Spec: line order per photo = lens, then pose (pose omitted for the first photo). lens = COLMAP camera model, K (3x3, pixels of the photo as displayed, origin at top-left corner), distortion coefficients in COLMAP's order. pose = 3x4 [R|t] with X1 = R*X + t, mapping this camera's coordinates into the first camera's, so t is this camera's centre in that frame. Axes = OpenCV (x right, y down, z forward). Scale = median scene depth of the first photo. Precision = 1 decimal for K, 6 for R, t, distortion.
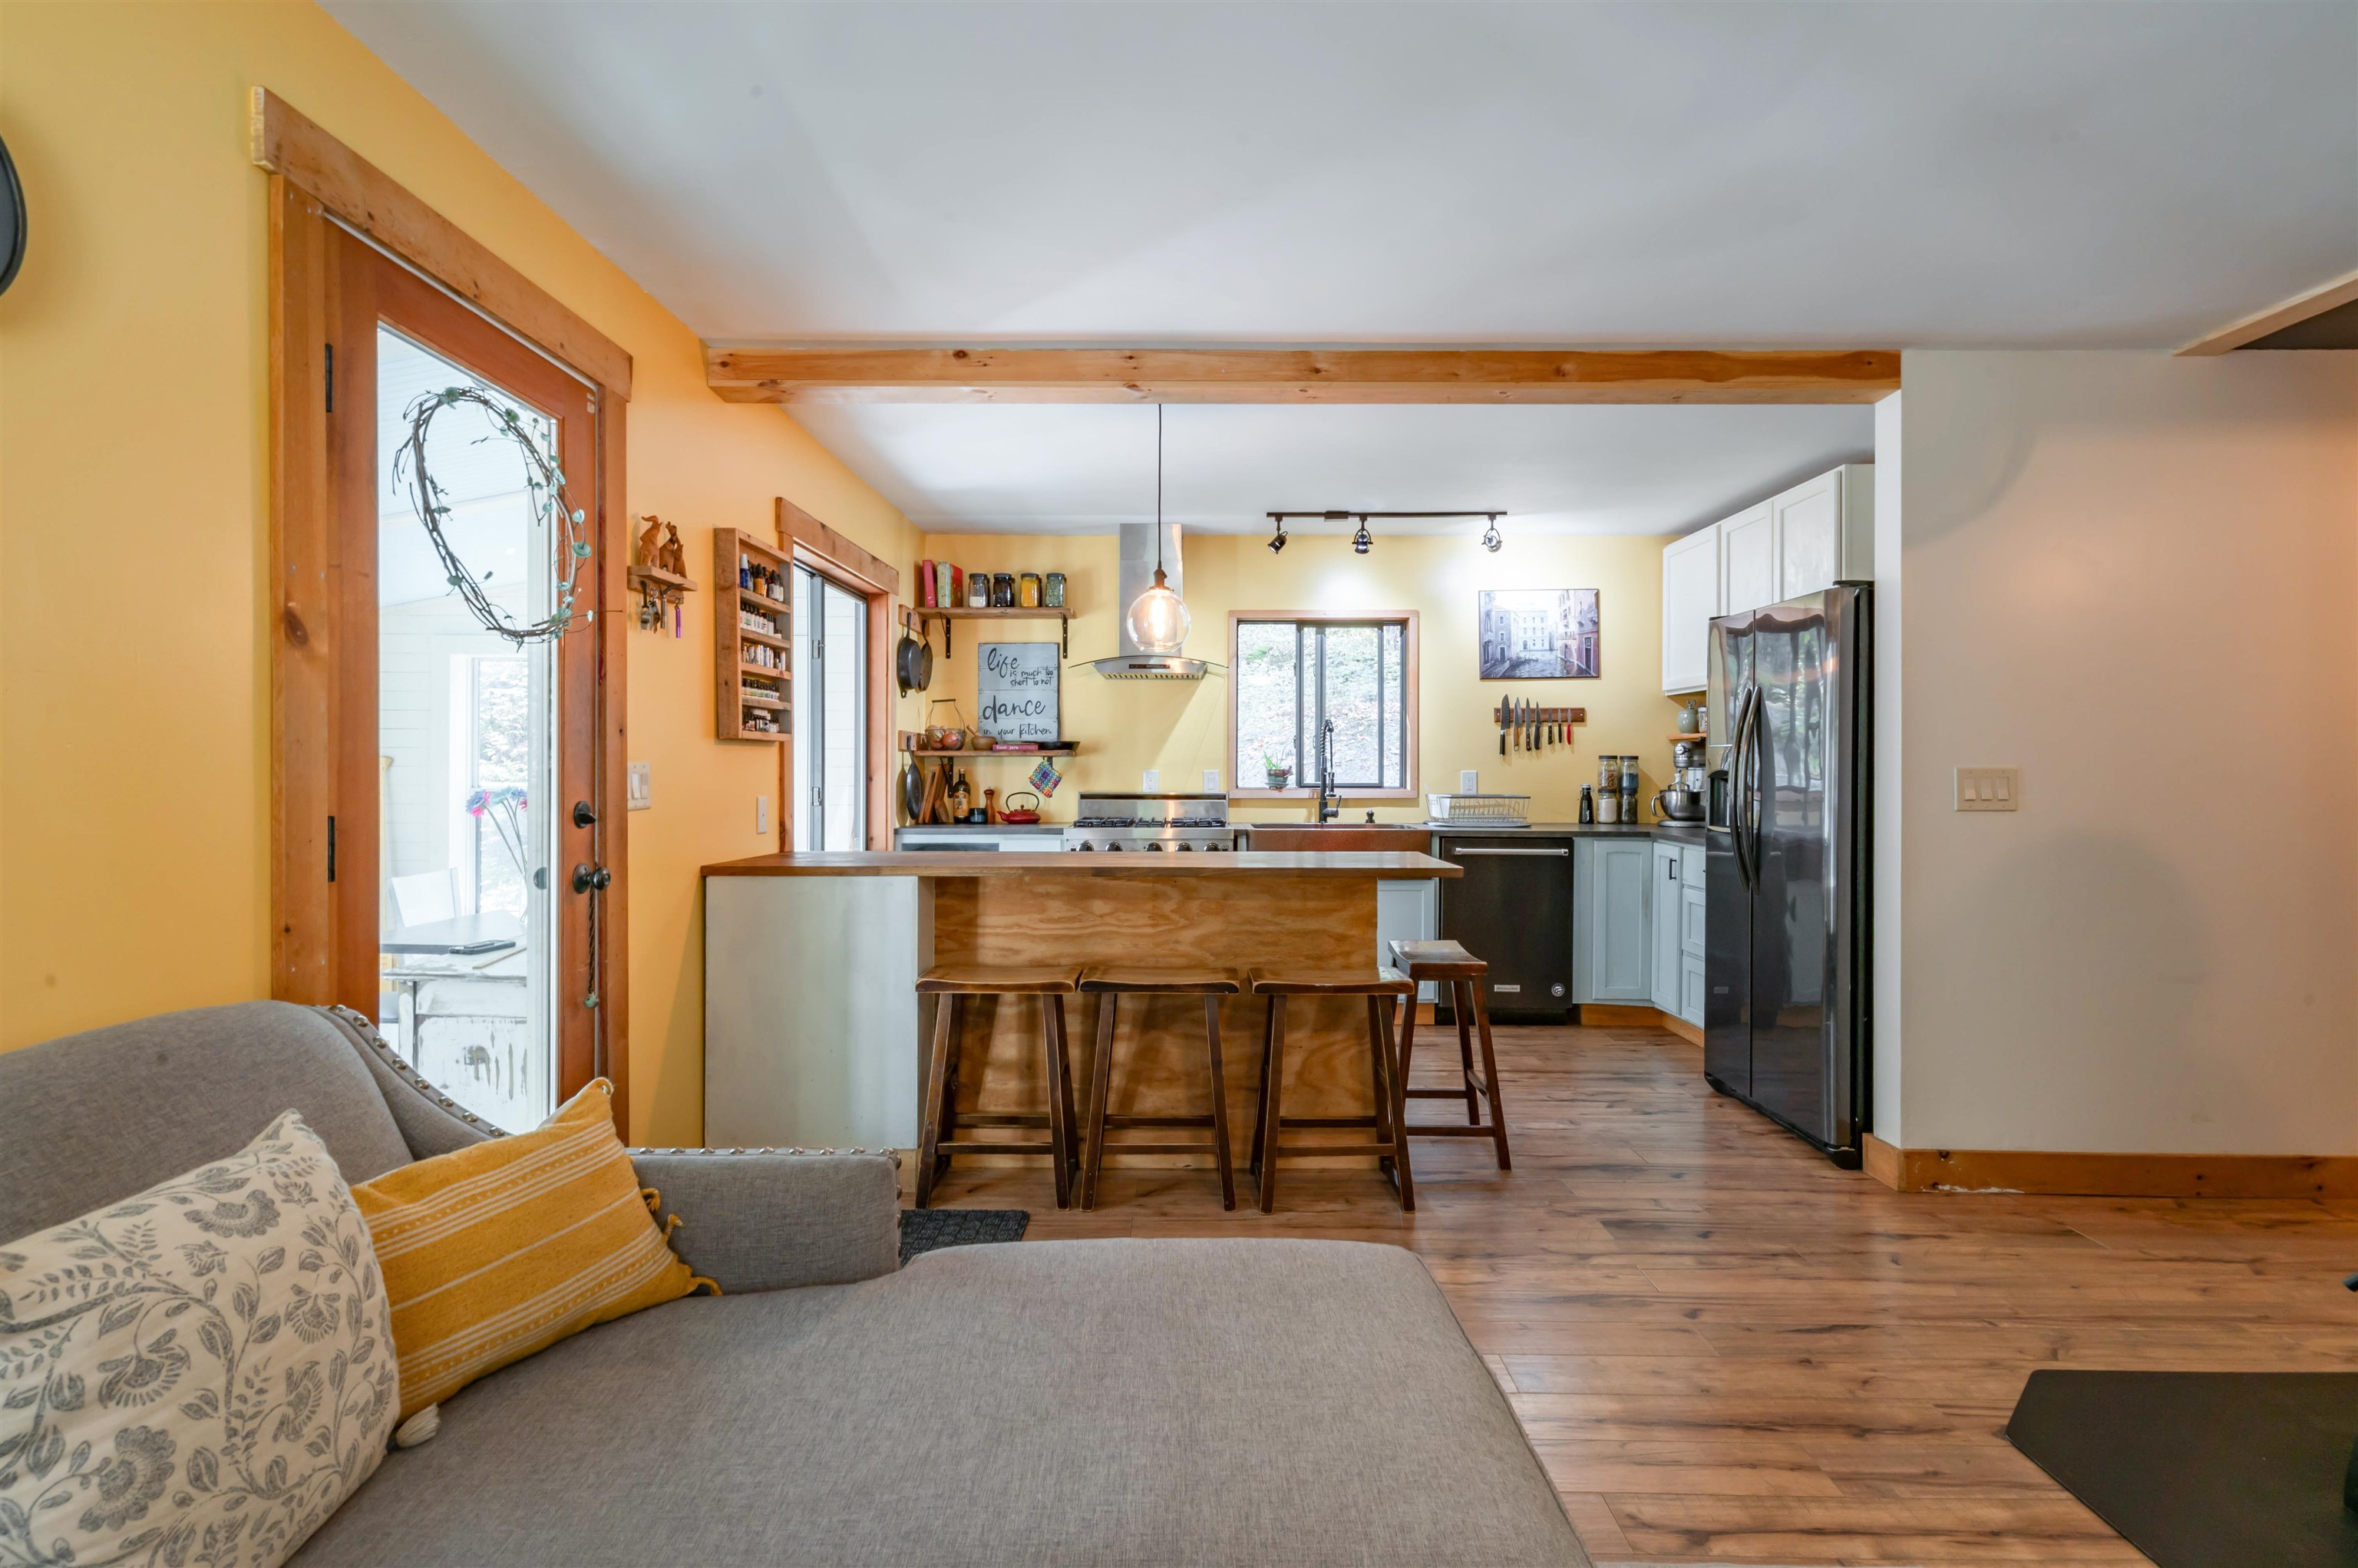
lens RADIAL K [[1115.2, 0, 1172.6], [0, 1115.2, 778.6], [0, 0, 1]] dist [-0.000894, -0.000116]
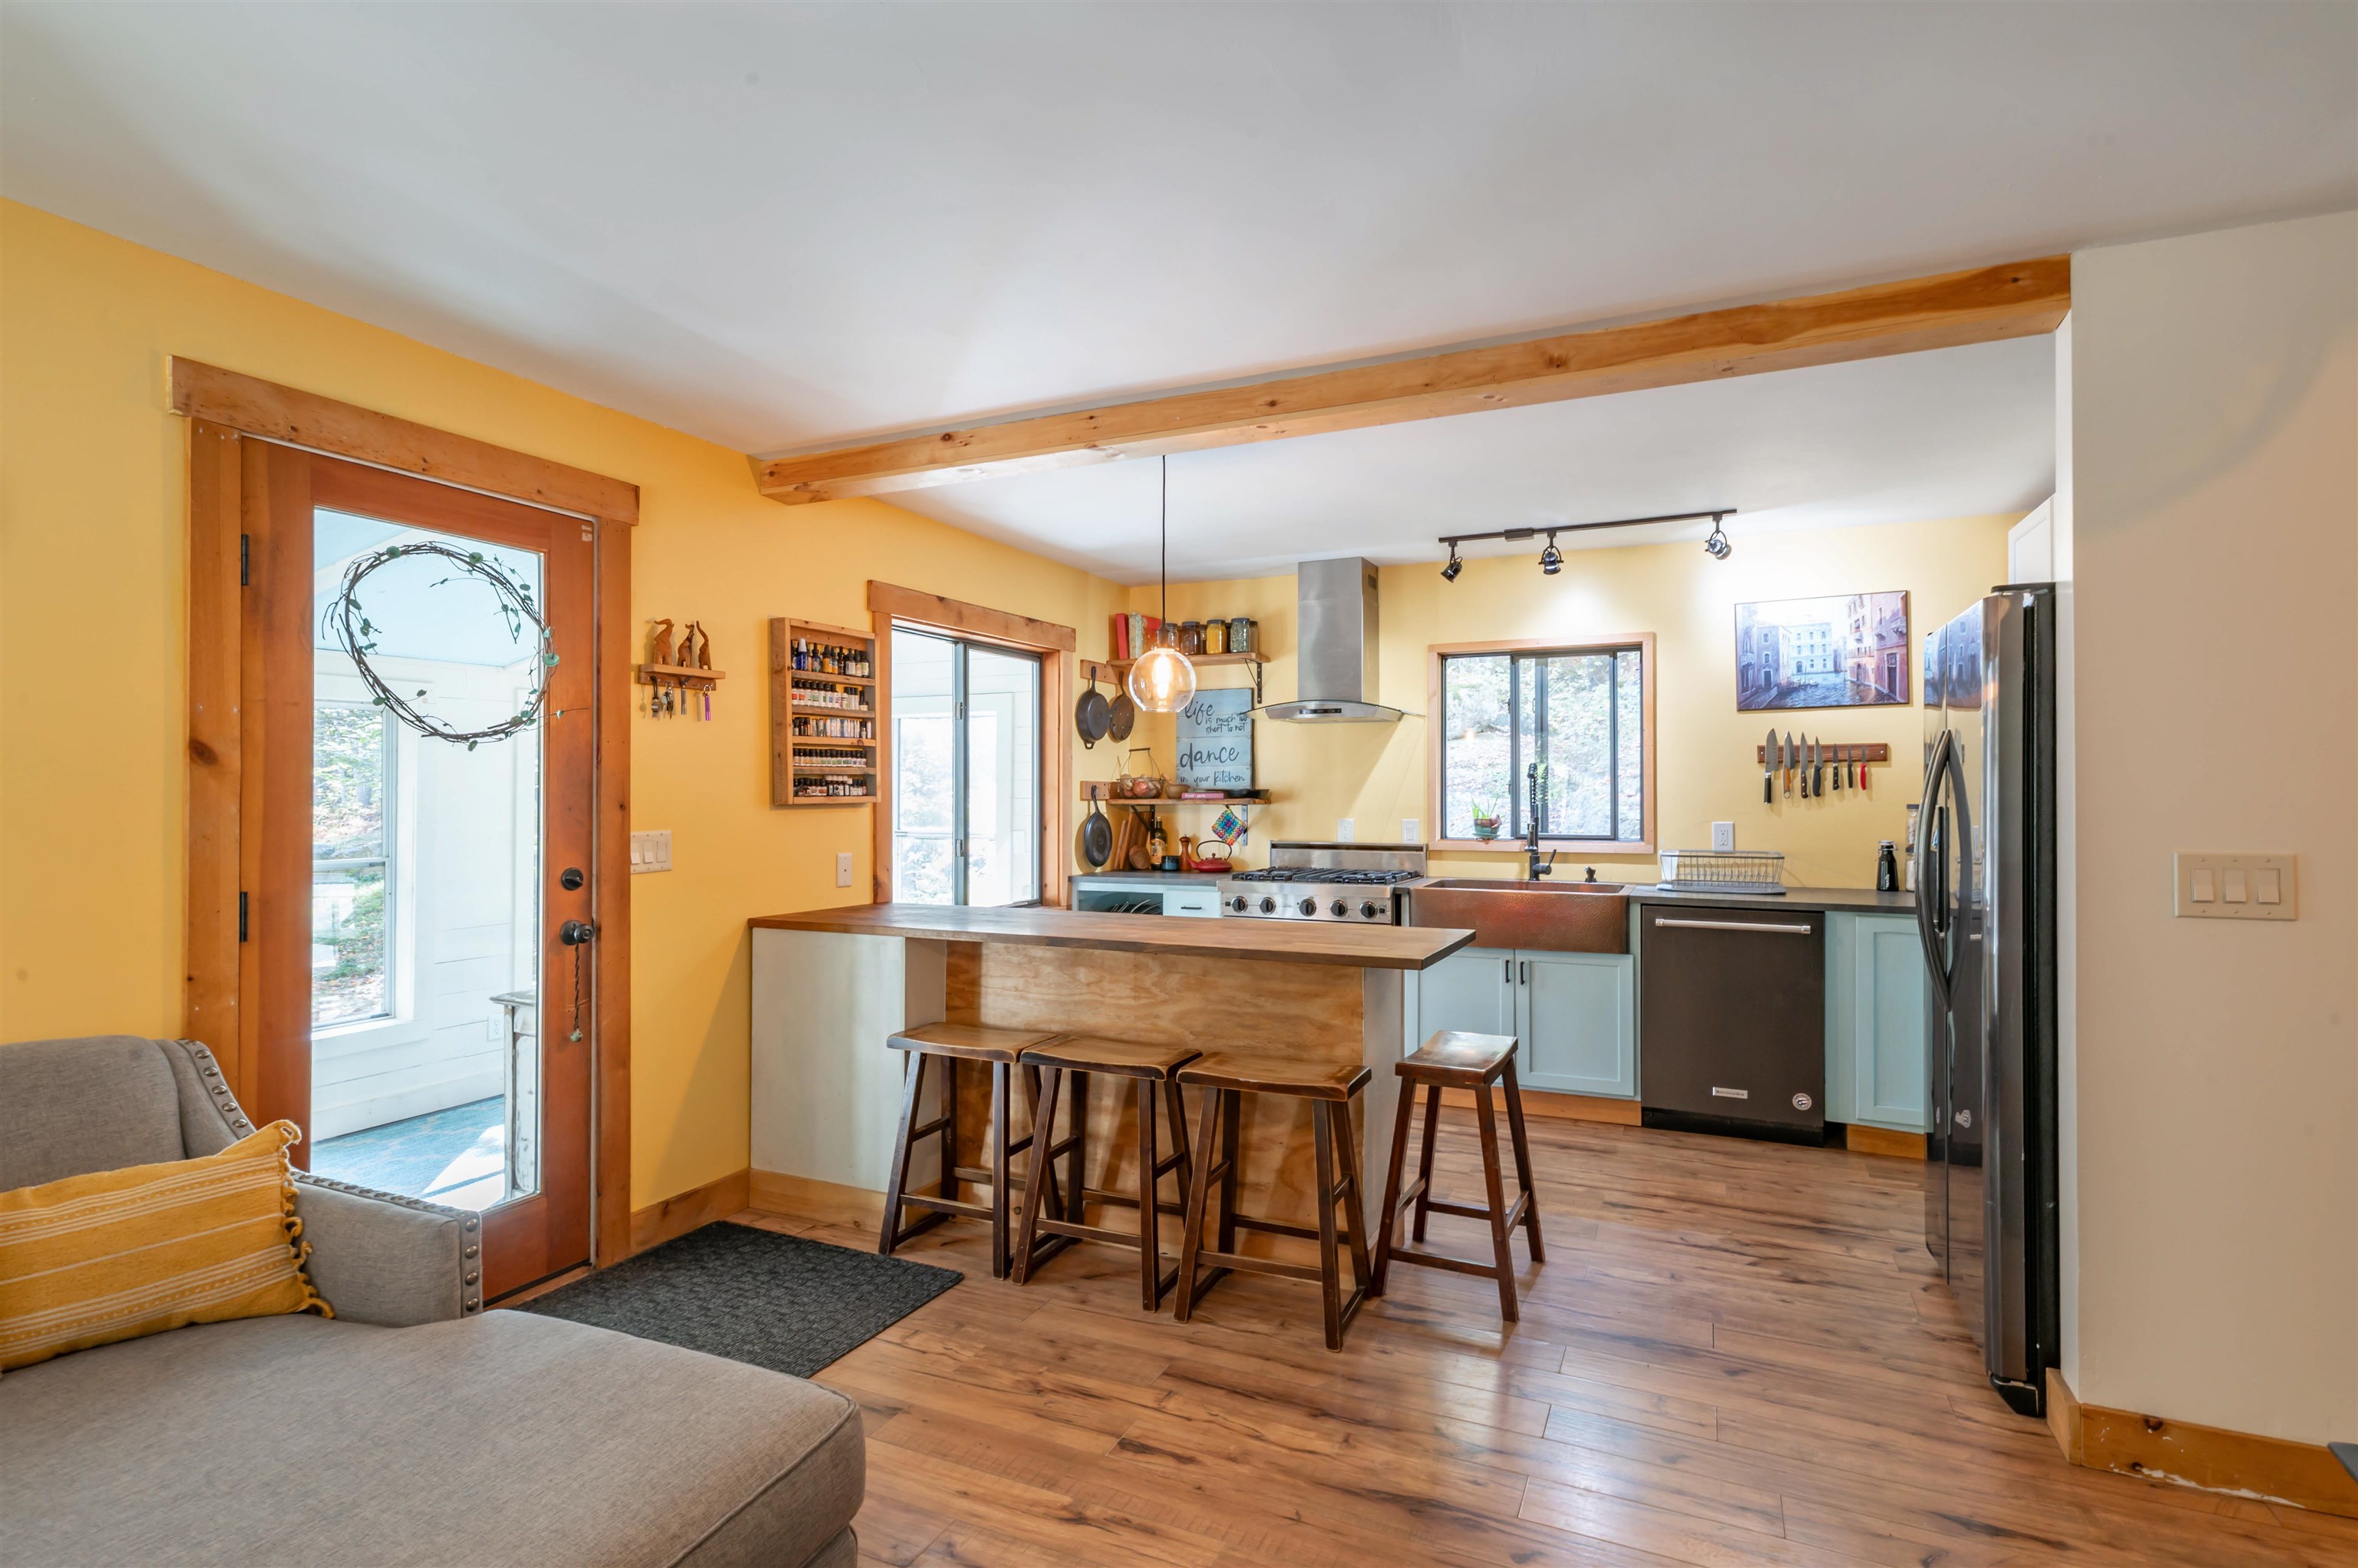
lens RADIAL K [[1122.7, 0, 1174.3], [0, 1122.7, 791.3], [0, 0, 1]] dist [0.009858, -0.007881]
pose [[0.911675, -0.002491, -0.410904, 0.363868], [-0.000912, 0.999967, -0.008085, -0.034709], [0.410911, 0.007746, 0.911643, 0.109516]]
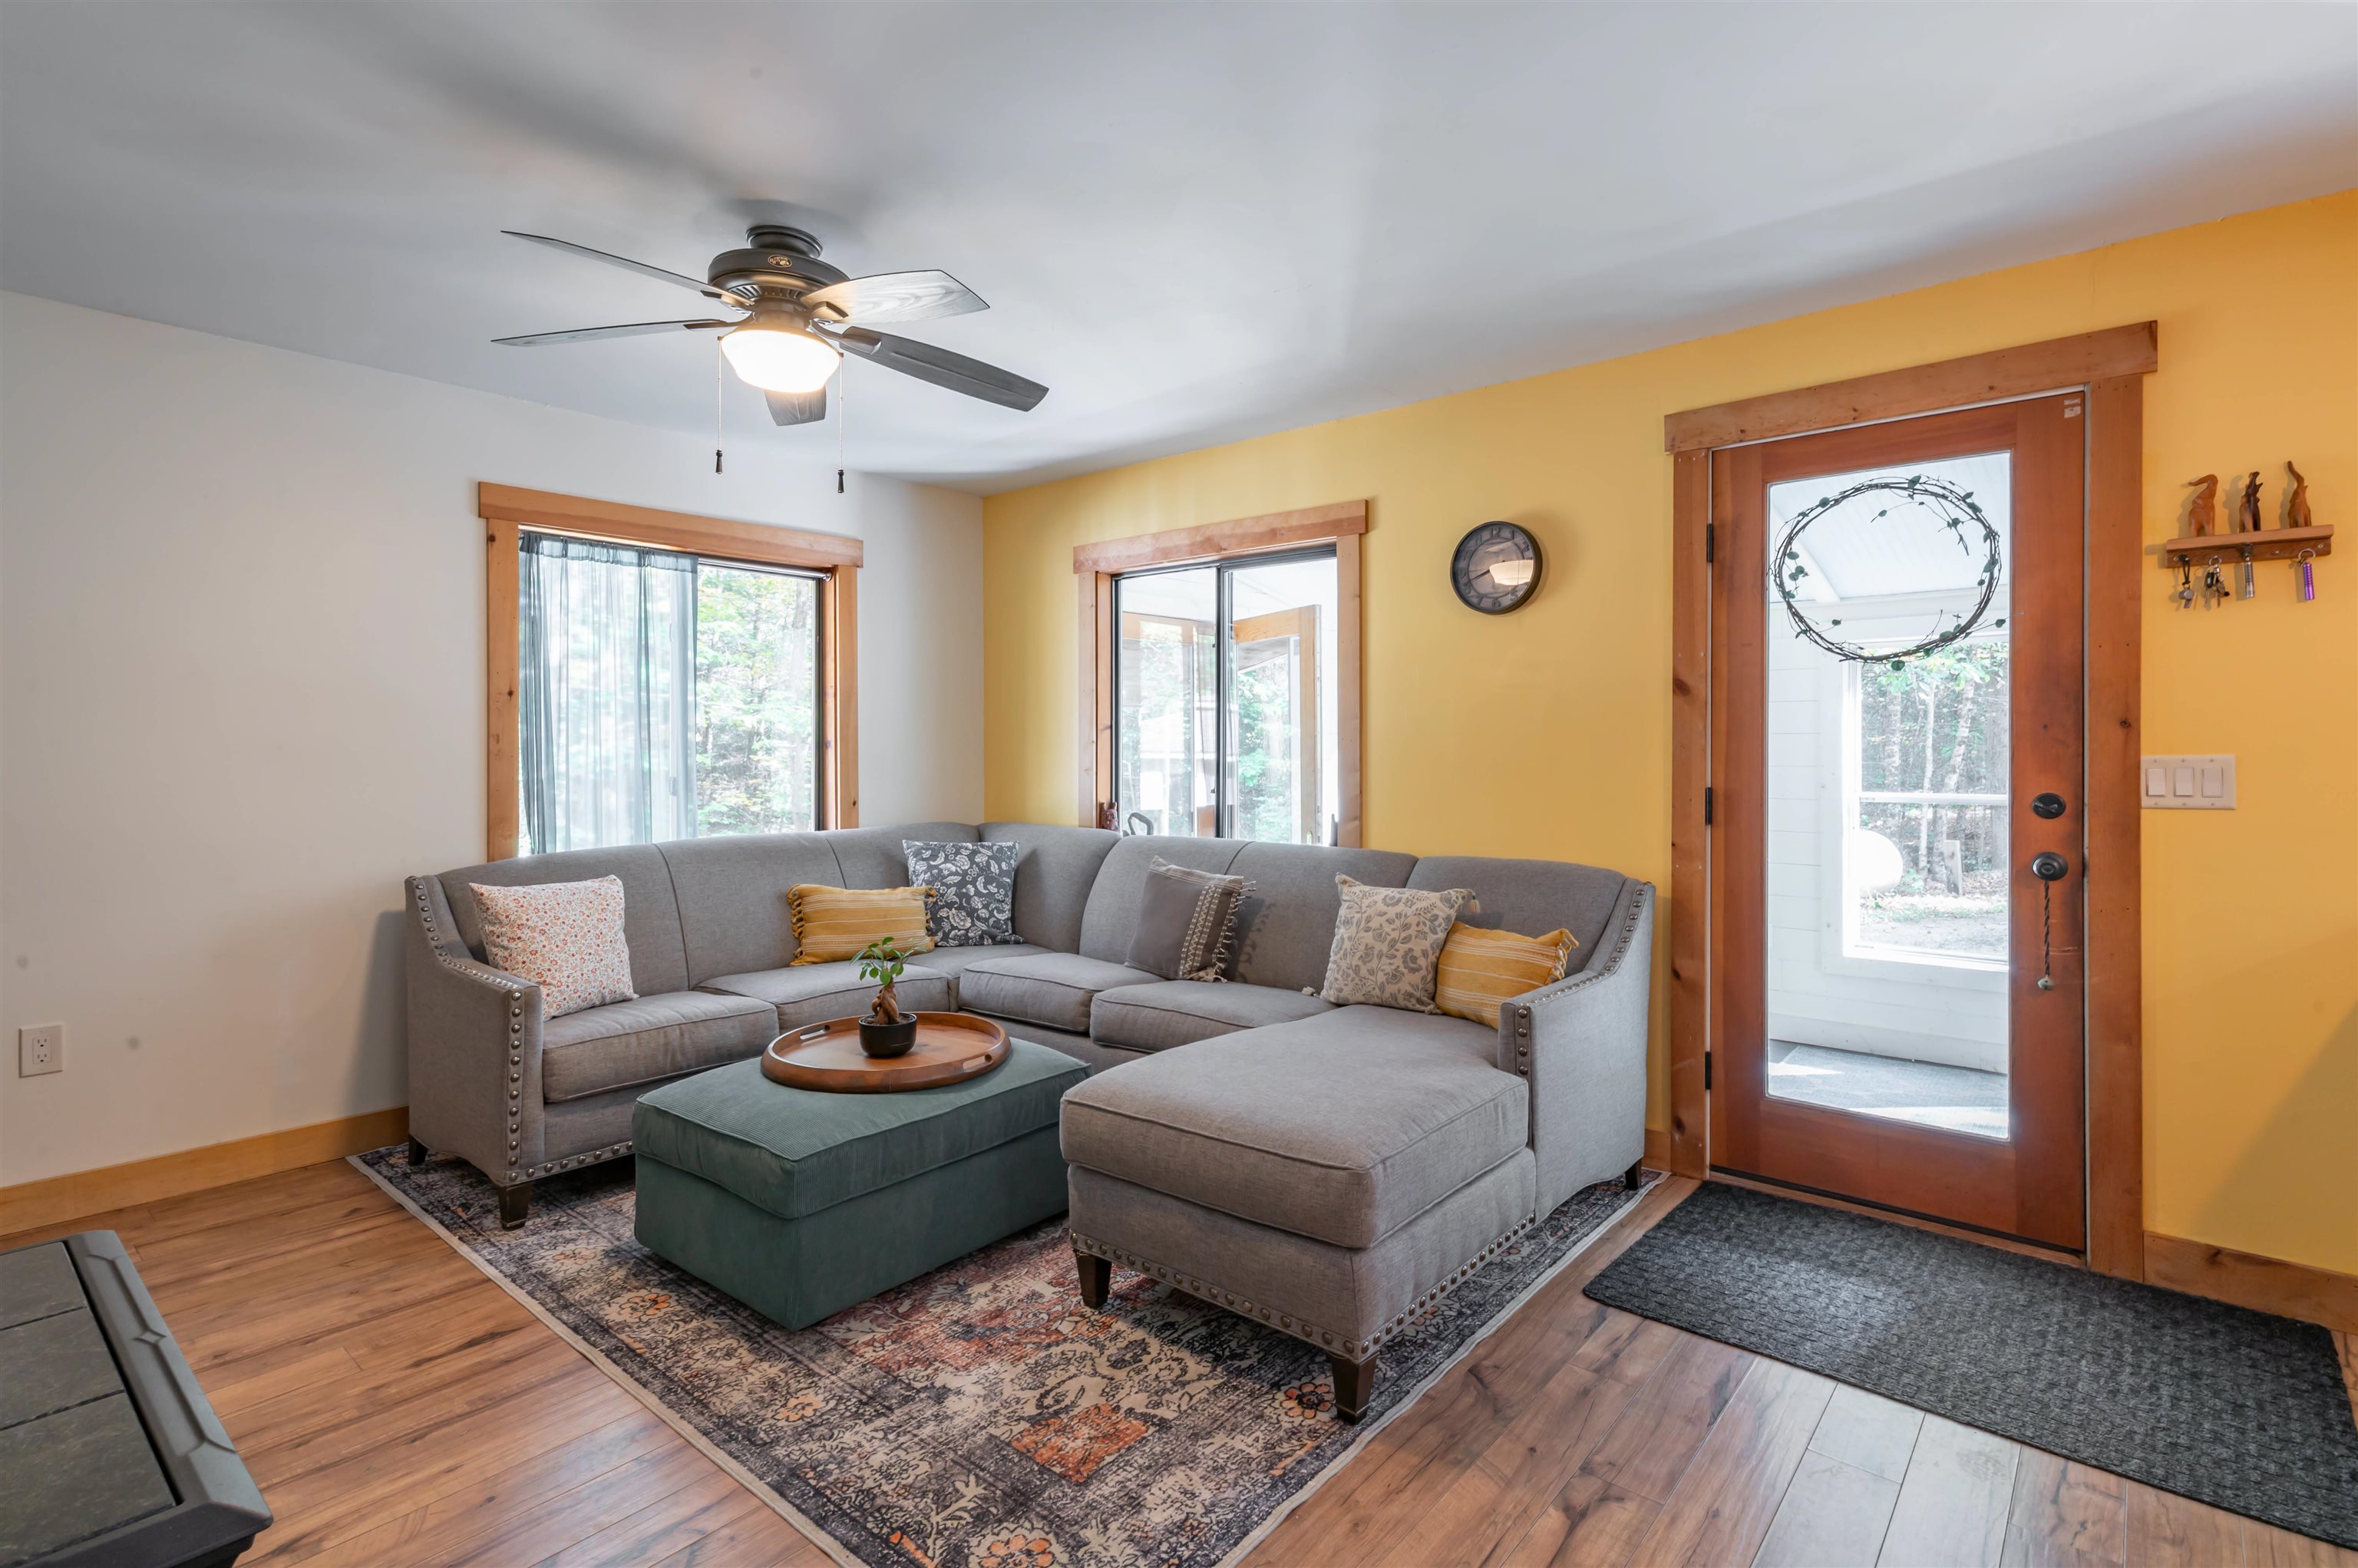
lens RADIAL K [[1134.7, 0, 1177.4], [0, 1134.7, 745.0], [0, 0, 1]] dist [0.001119, 0.000072]
pose [[-0.650985, -0.002405, -0.759087, 0.542834], [-0.005797, 0.999982, 0.001804, -0.014937], [0.759069, 0.005575, -0.650987, 0.706924]]
